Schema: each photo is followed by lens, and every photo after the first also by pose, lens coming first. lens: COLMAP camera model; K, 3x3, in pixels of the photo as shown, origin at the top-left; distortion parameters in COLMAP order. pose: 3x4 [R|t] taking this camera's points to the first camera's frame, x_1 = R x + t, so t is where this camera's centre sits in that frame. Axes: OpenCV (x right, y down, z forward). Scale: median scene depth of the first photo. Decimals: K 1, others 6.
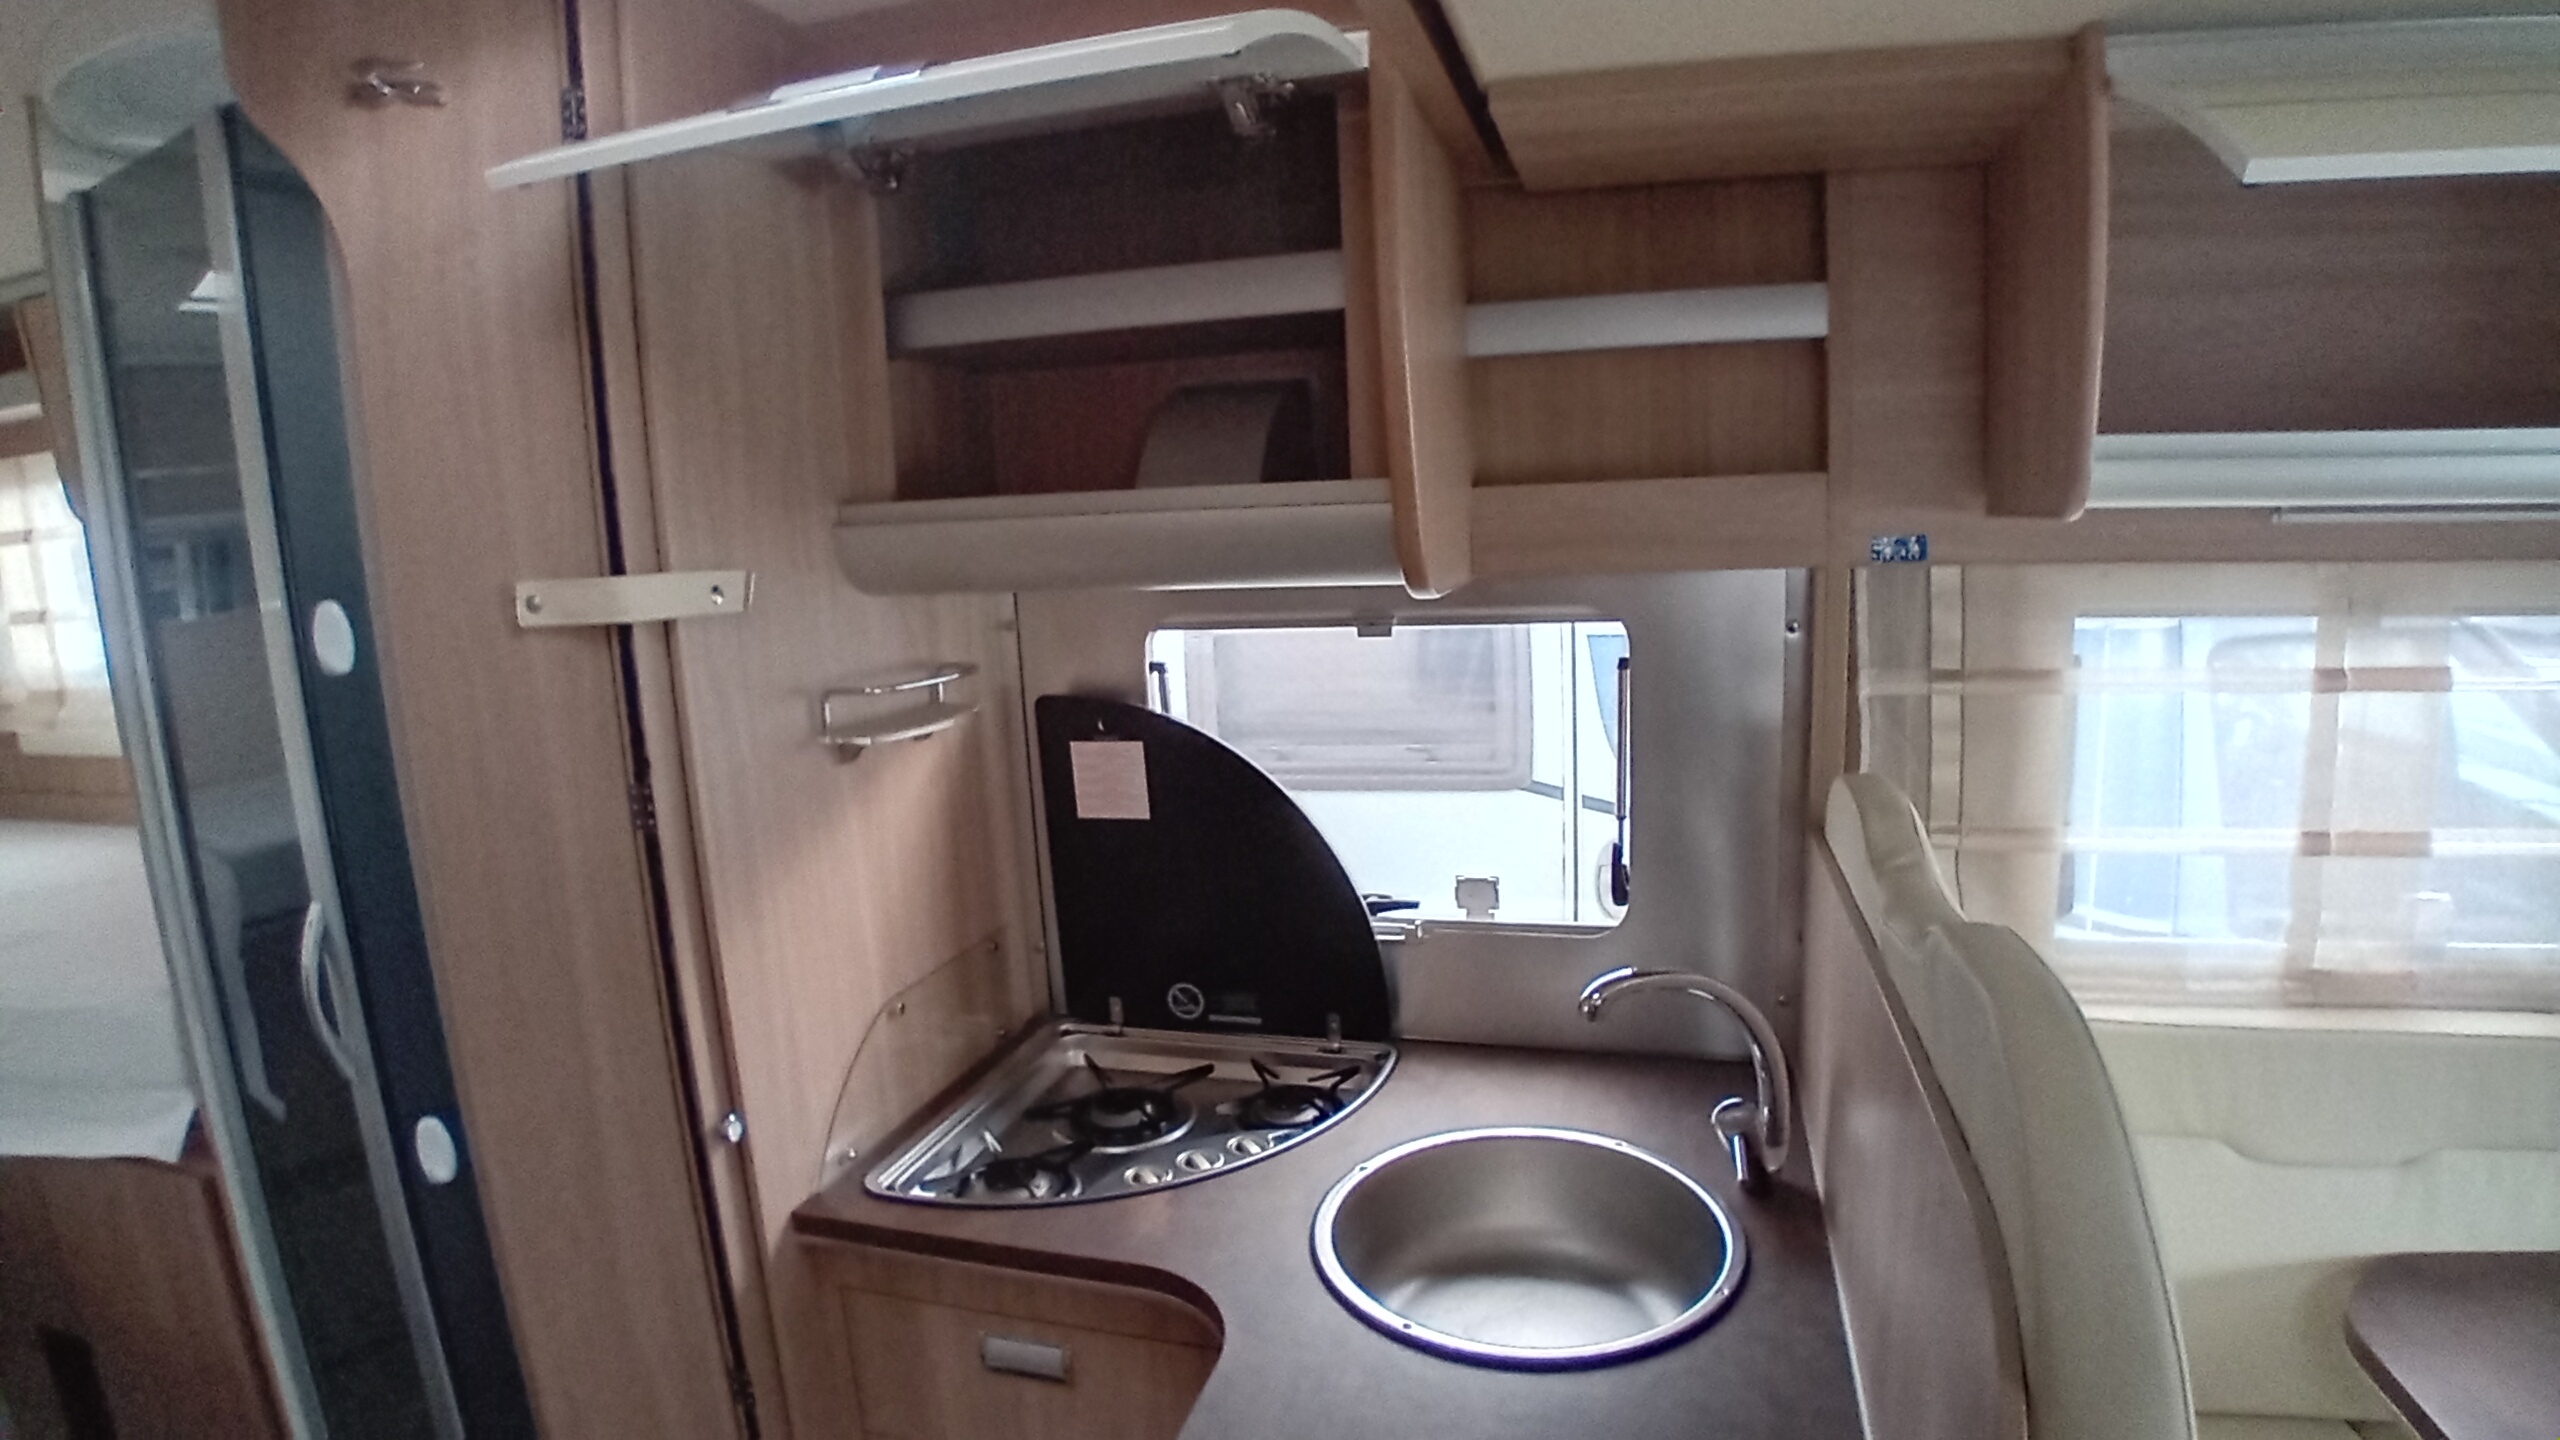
lens RADIAL K [[1297.7, 0, 1297.4], [0, 1297.7, 736.3], [0, 0, 1]] dist [-0.129725, 0.025934]
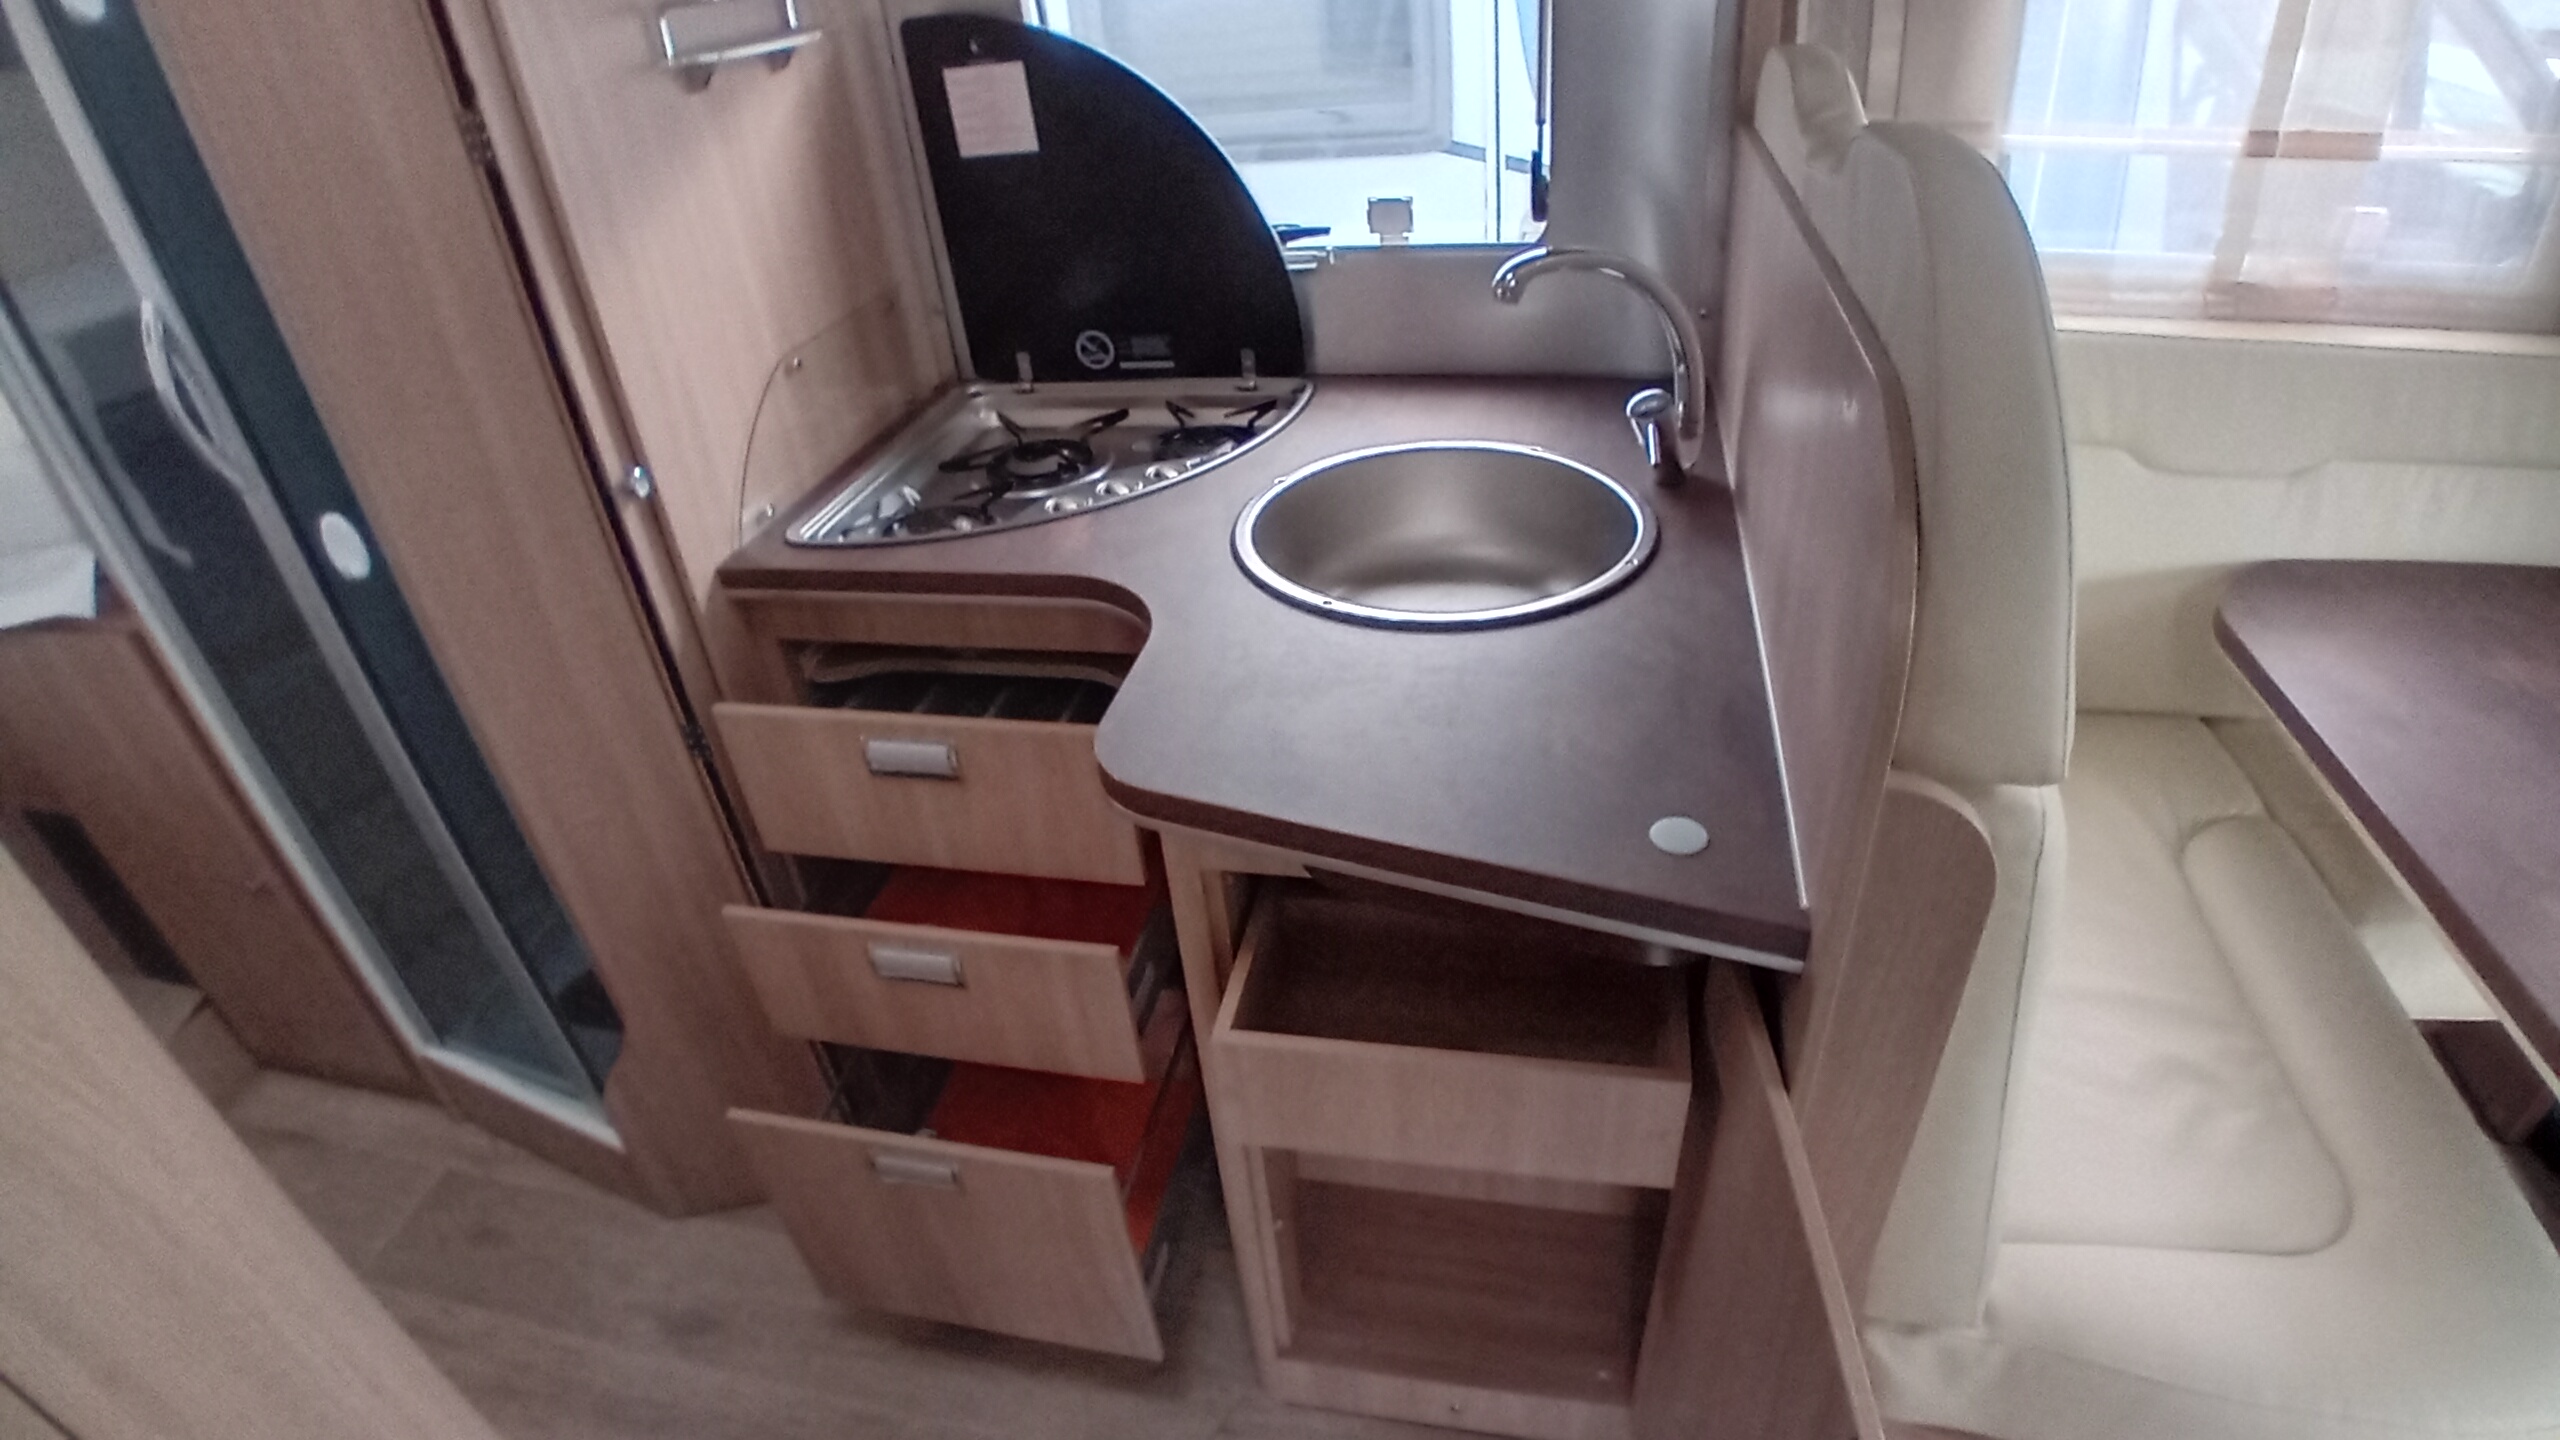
lens RADIAL K [[1297.7, 0, 1297.7], [0, 1297.7, 740.1], [0, 0, 1]] dist [-0.129725, 0.025934]
pose [[0.997171, -0.063420, 0.040349, 0.010389], [0.041458, 0.911788, 0.408562, 0.108410], [-0.062701, -0.405734, 0.911838, -0.007141]]
